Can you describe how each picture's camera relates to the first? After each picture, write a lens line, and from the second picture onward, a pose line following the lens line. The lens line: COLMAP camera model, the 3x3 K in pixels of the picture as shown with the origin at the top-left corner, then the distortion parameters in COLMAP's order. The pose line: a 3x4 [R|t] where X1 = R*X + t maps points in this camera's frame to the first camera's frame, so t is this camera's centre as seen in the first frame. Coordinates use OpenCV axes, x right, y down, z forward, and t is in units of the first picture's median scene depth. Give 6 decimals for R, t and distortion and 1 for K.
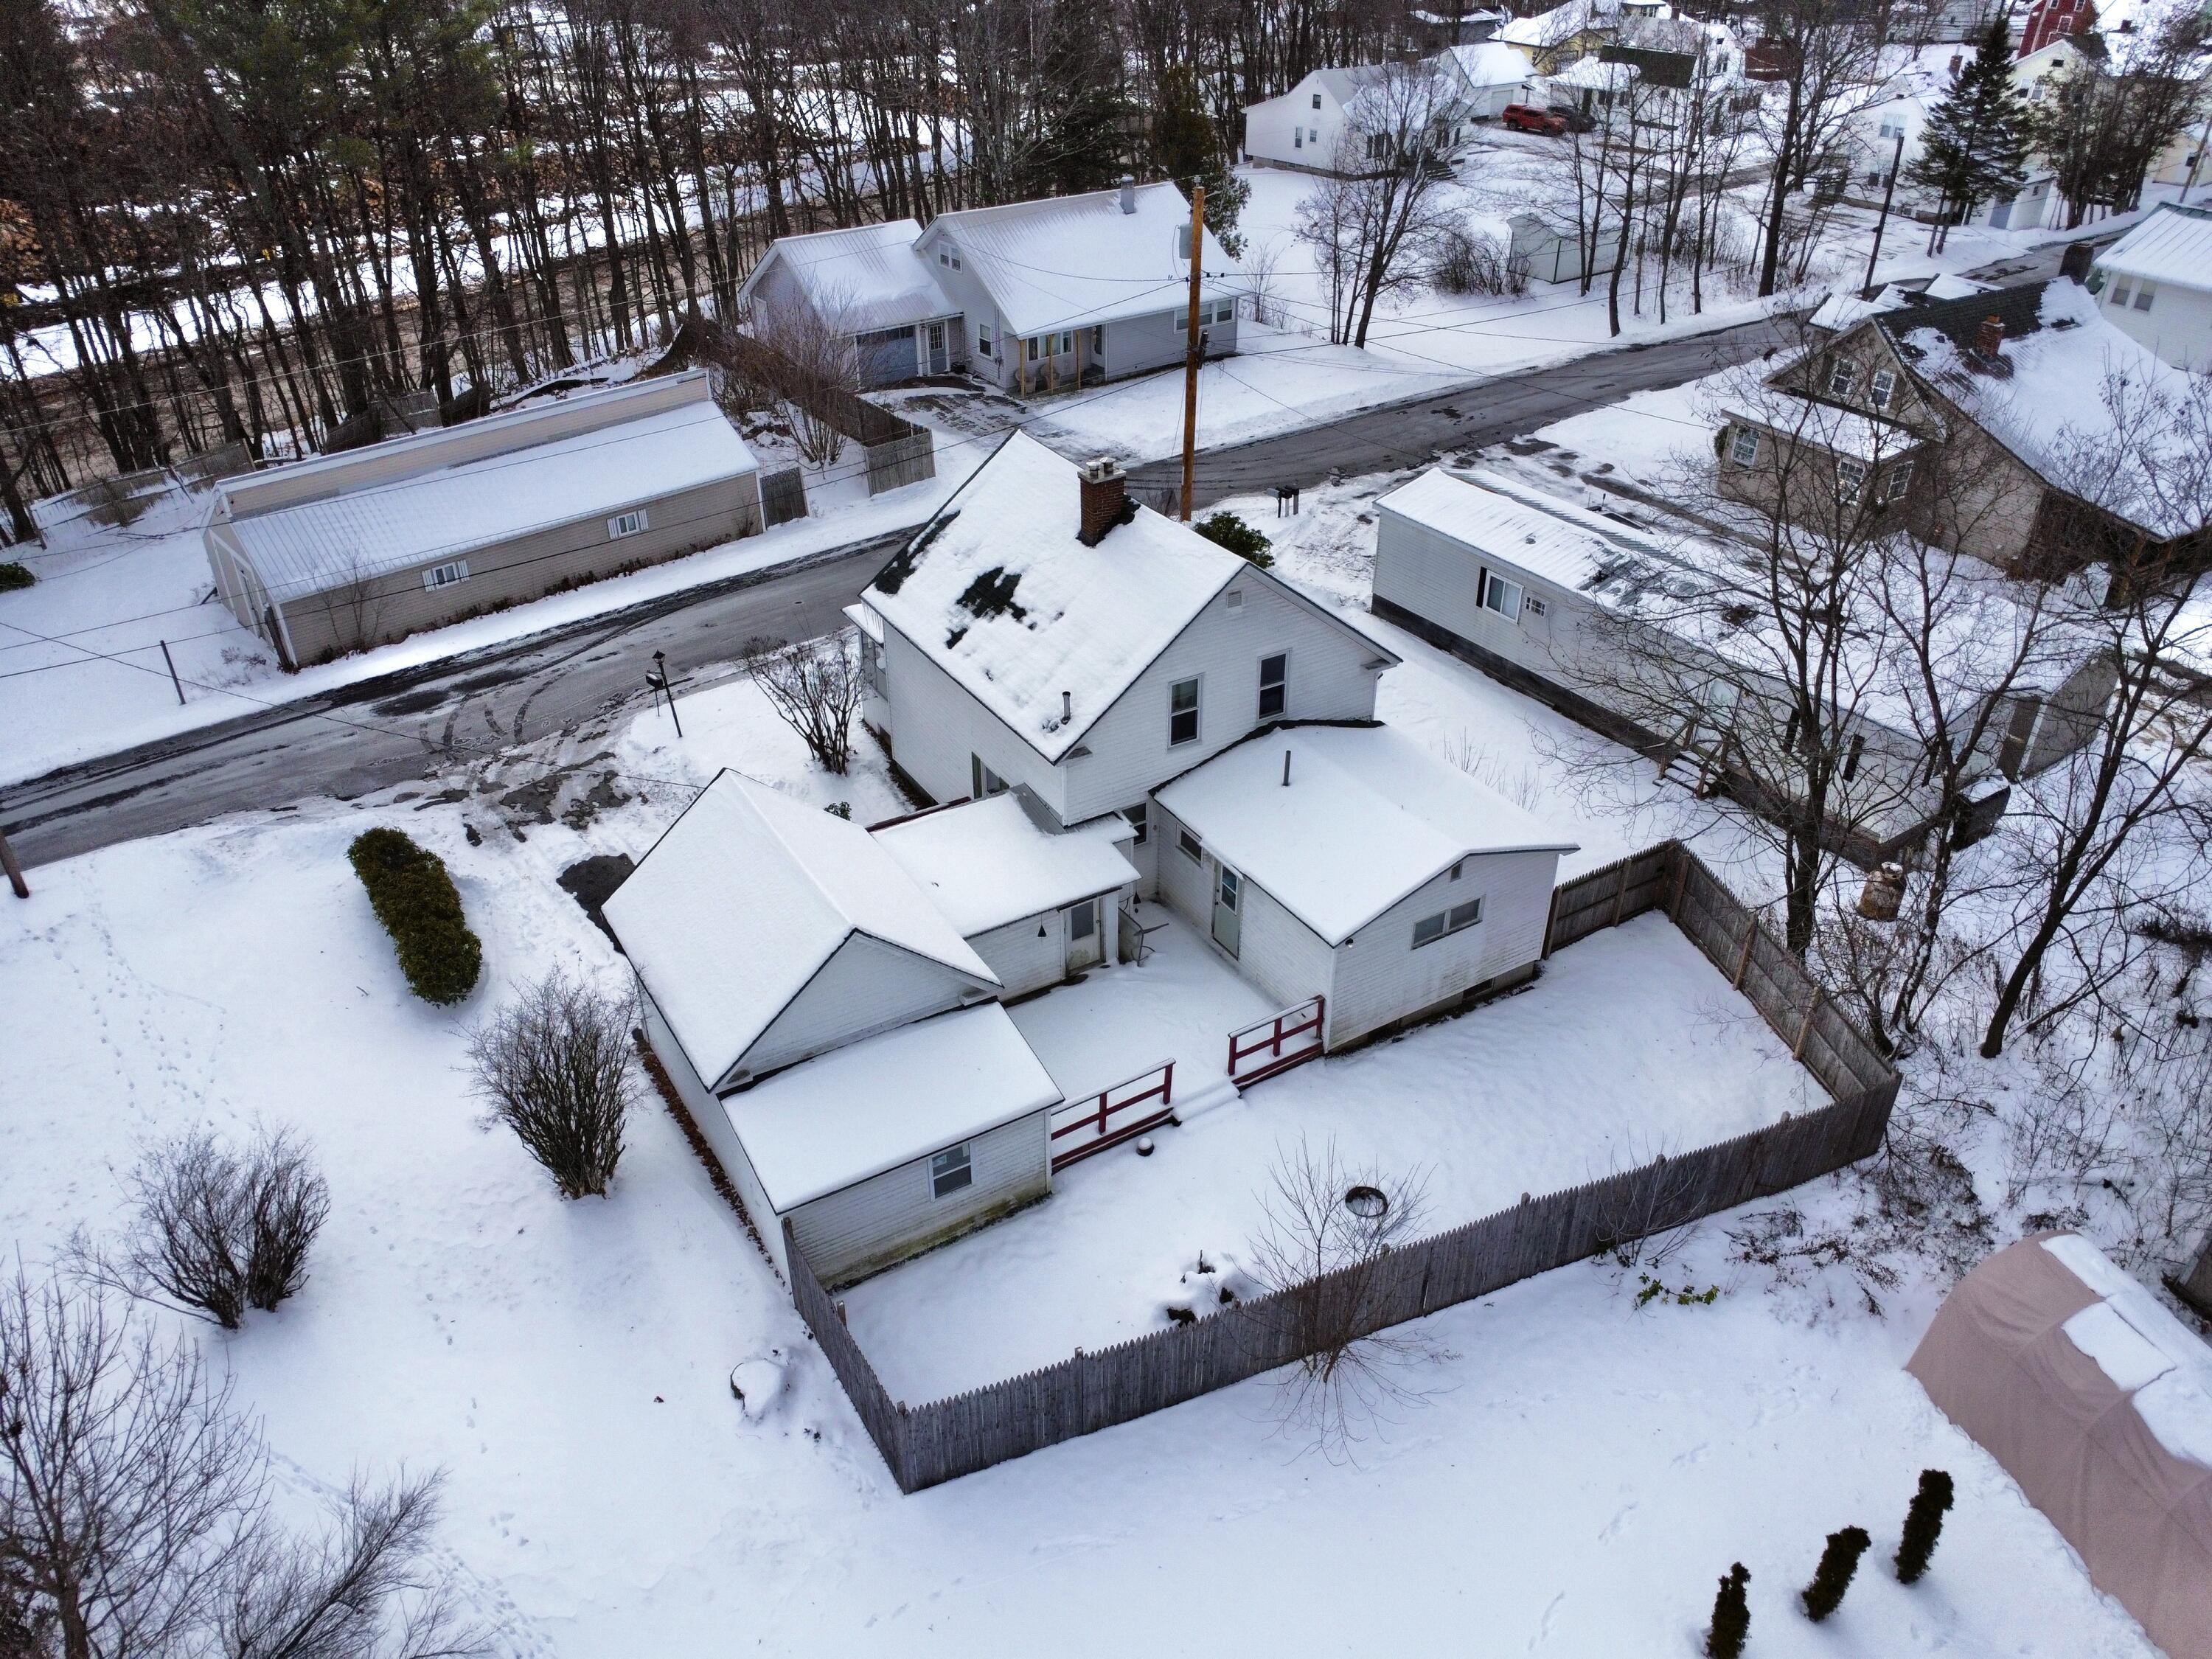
lens RADIAL K [[1607.0, 0, 1101.8], [0, 1607.0, 830.9], [0, 0, 1]] dist [-0.036439, 0.005611]
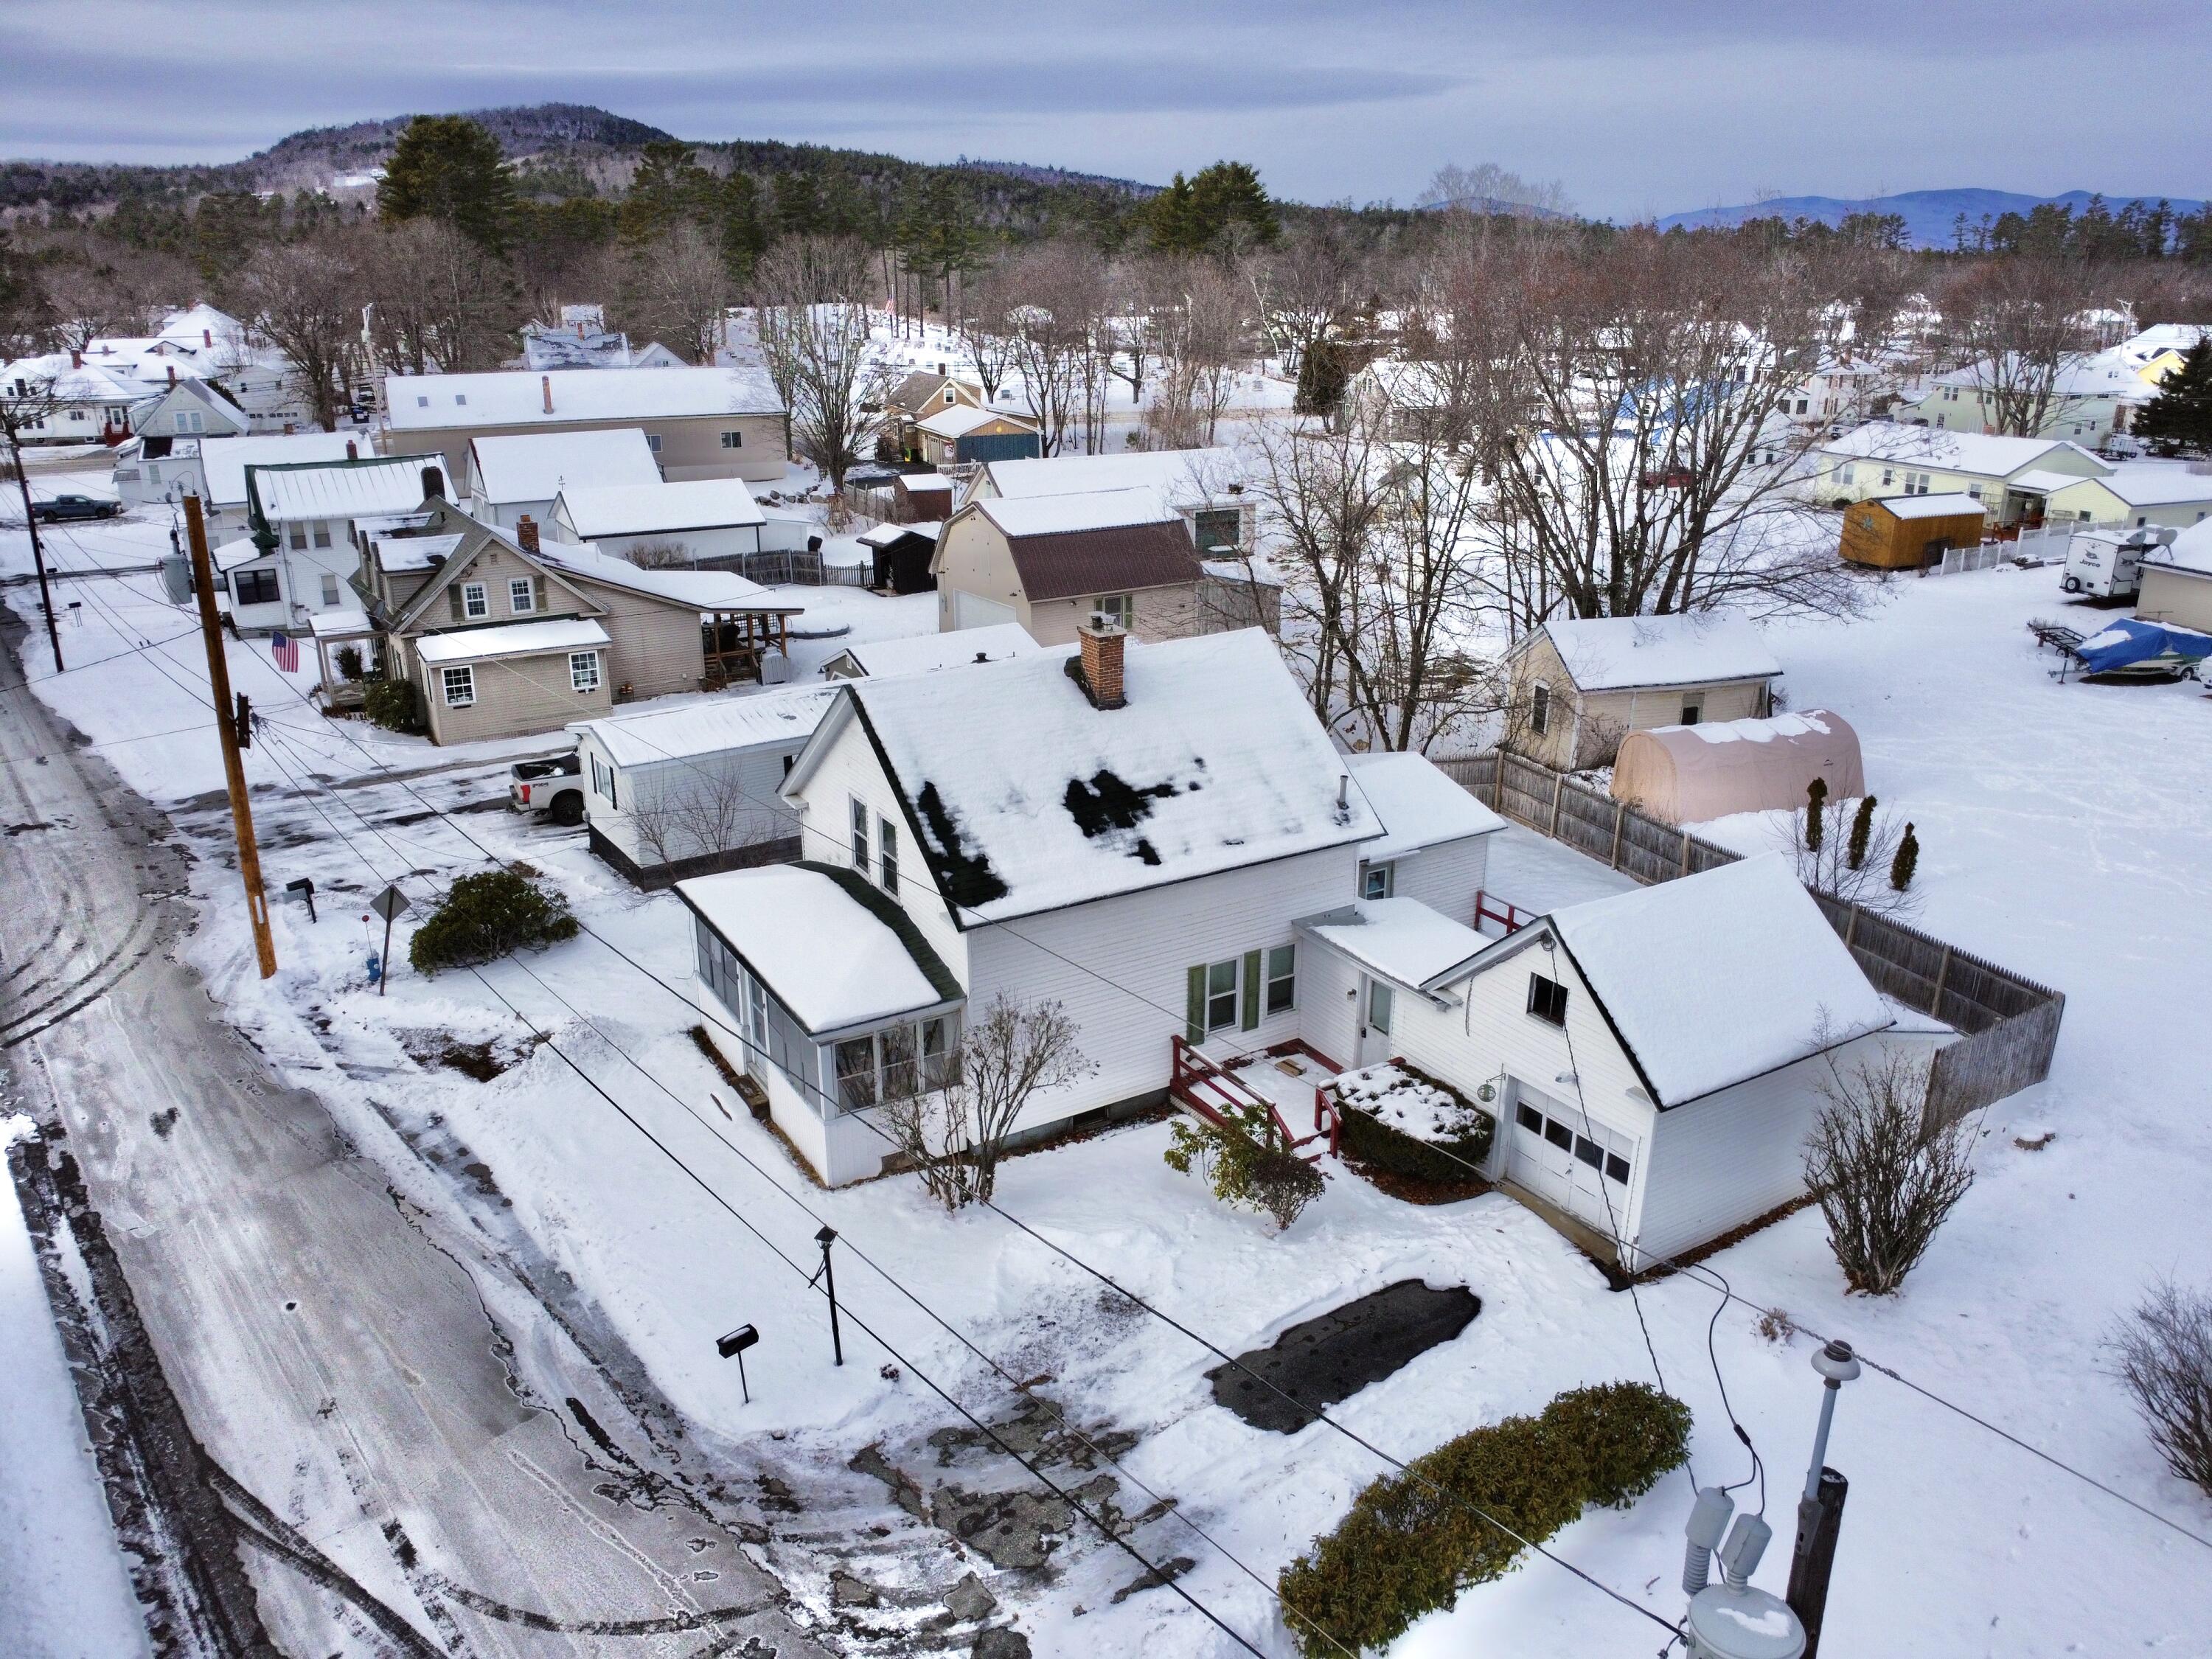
lens RADIAL K [[1607.0, 0, 1101.8], [0, 1607.0, 830.9], [0, 0, 1]] dist [-0.036439, 0.005611]
pose [[-0.000613, -0.333894, 0.942610, -0.779074], [0.537847, 0.794551, 0.281798, -0.336941], [-0.843042, 0.507153, 0.179097, 0.774439]]
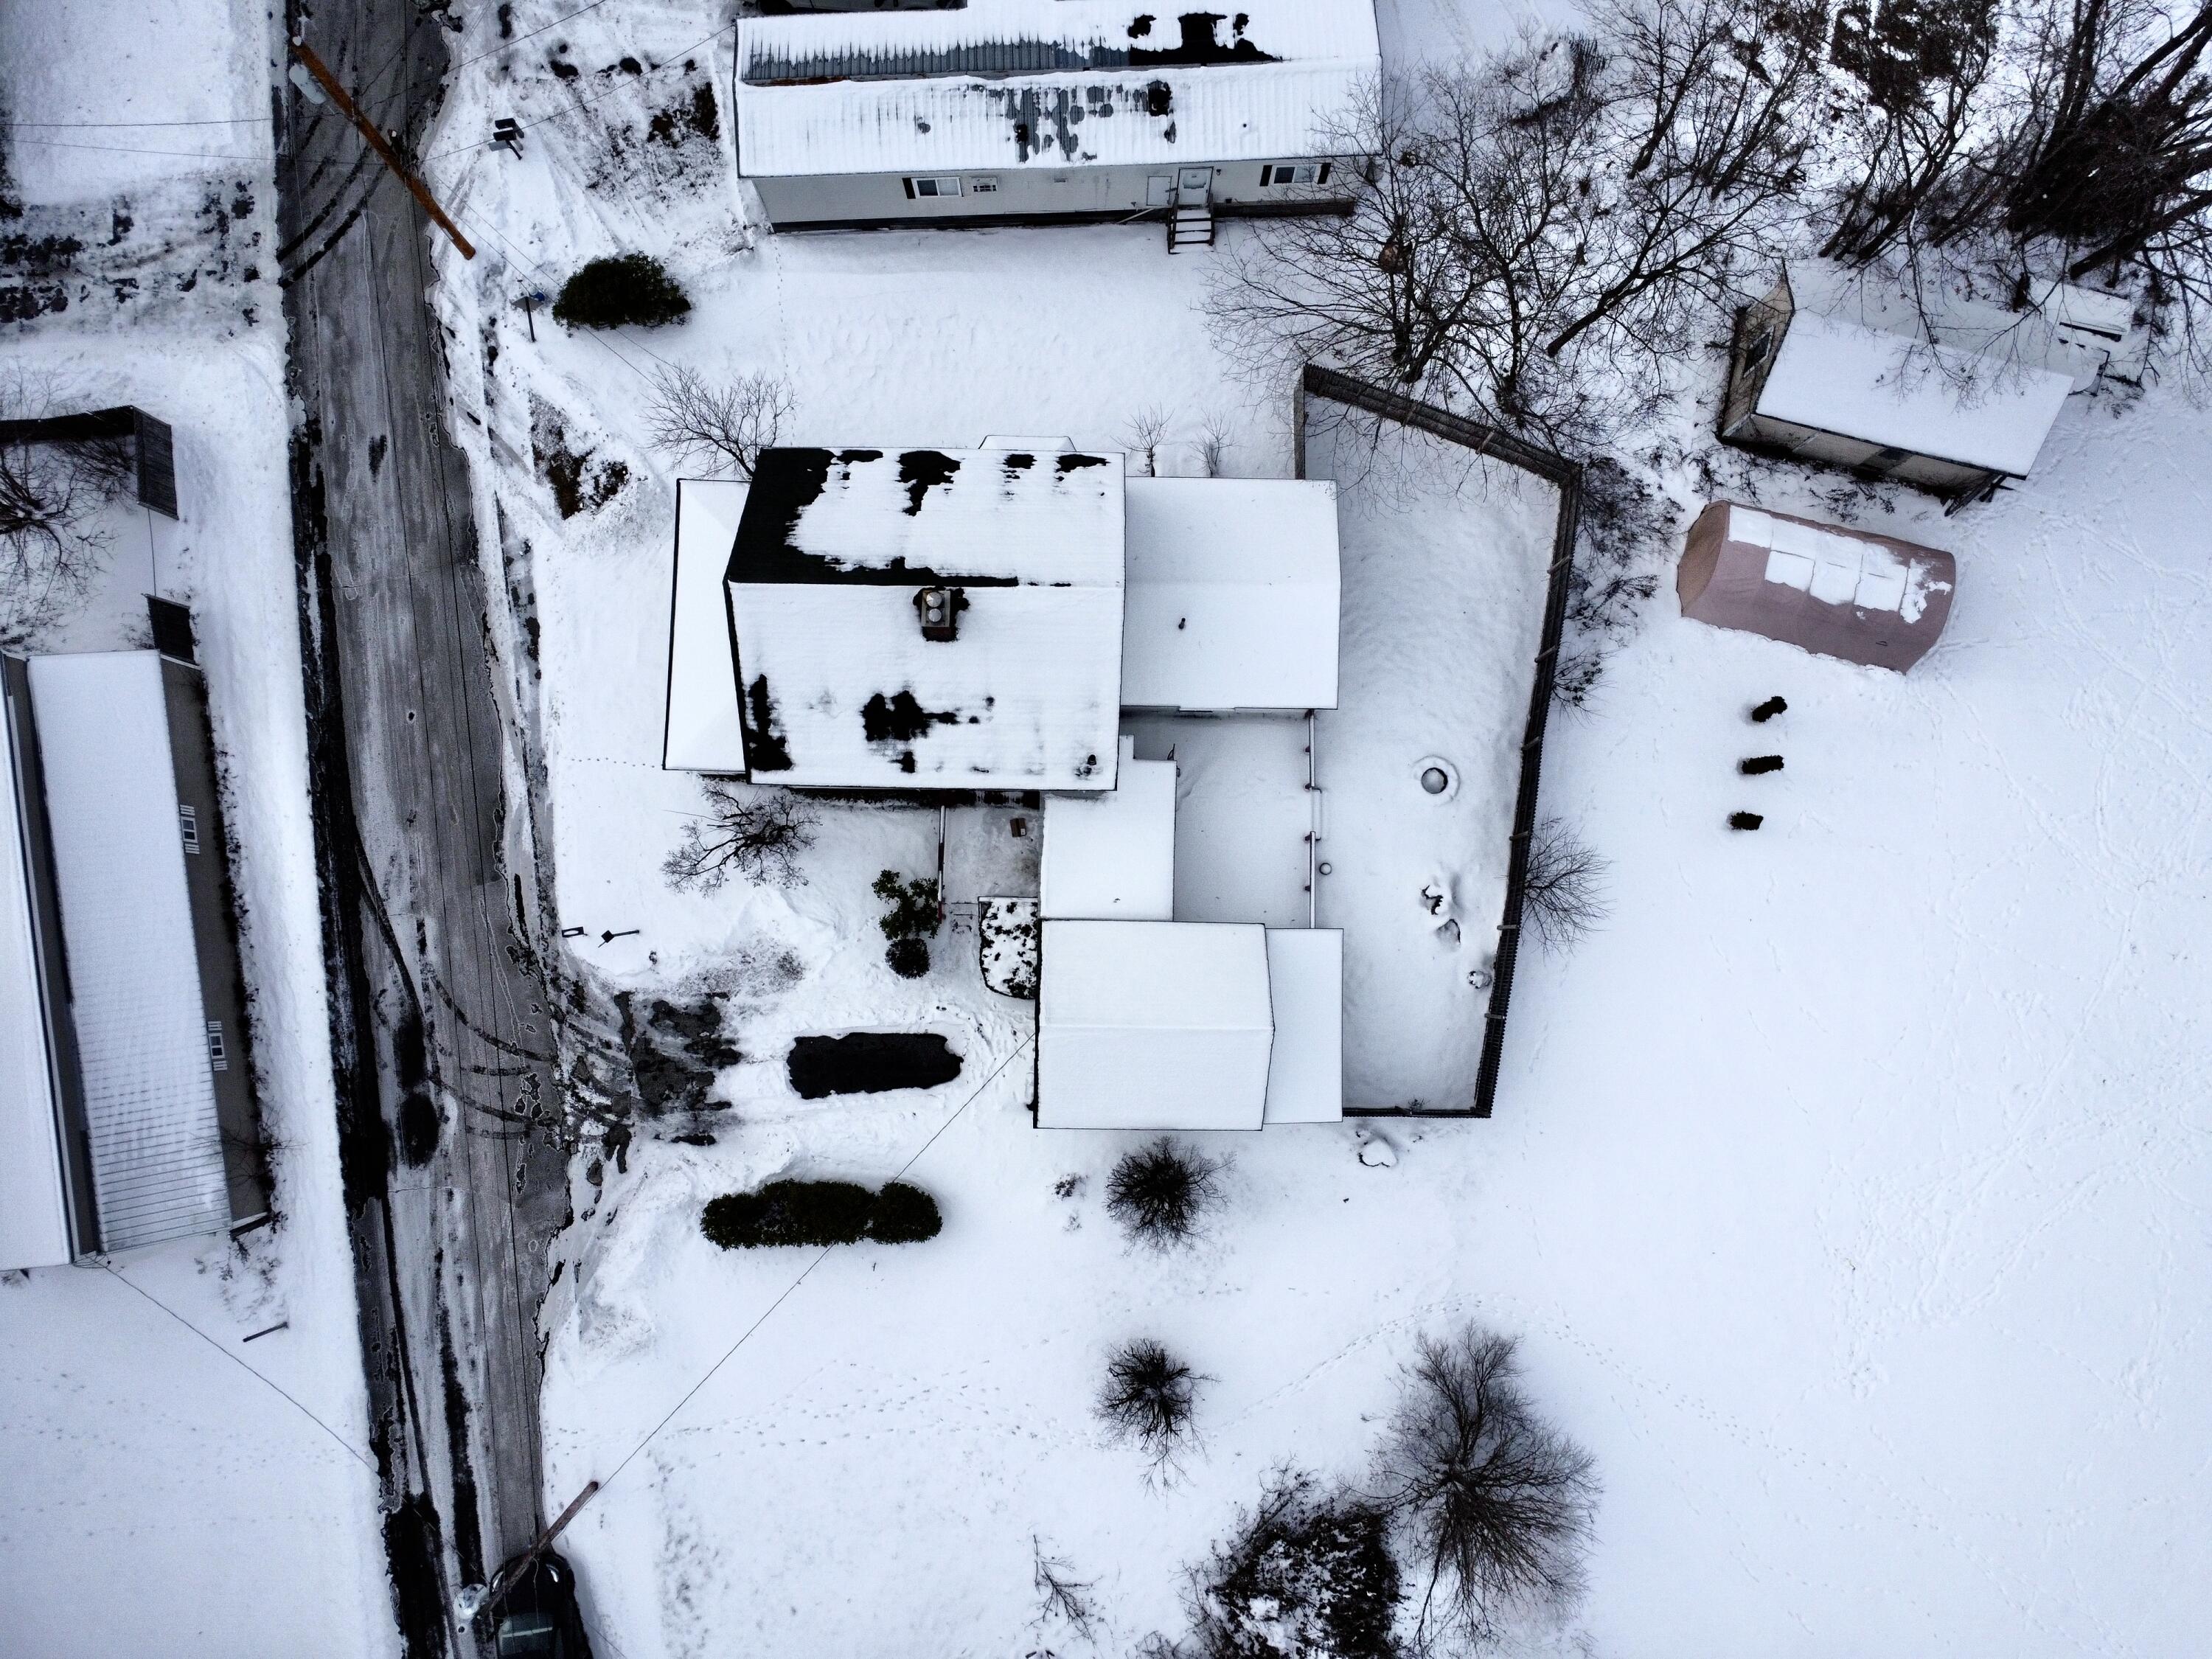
lens RADIAL K [[1607.0, 0, 1101.8], [0, 1607.0, 830.9], [0, 0, 1]] dist [-0.036439, 0.005611]
pose [[0.531445, -0.843292, 0.080158, -0.134769], [0.448456, 0.360366, 0.817938, -0.876947], [-0.718647, -0.398742, 0.569694, 0.203066]]
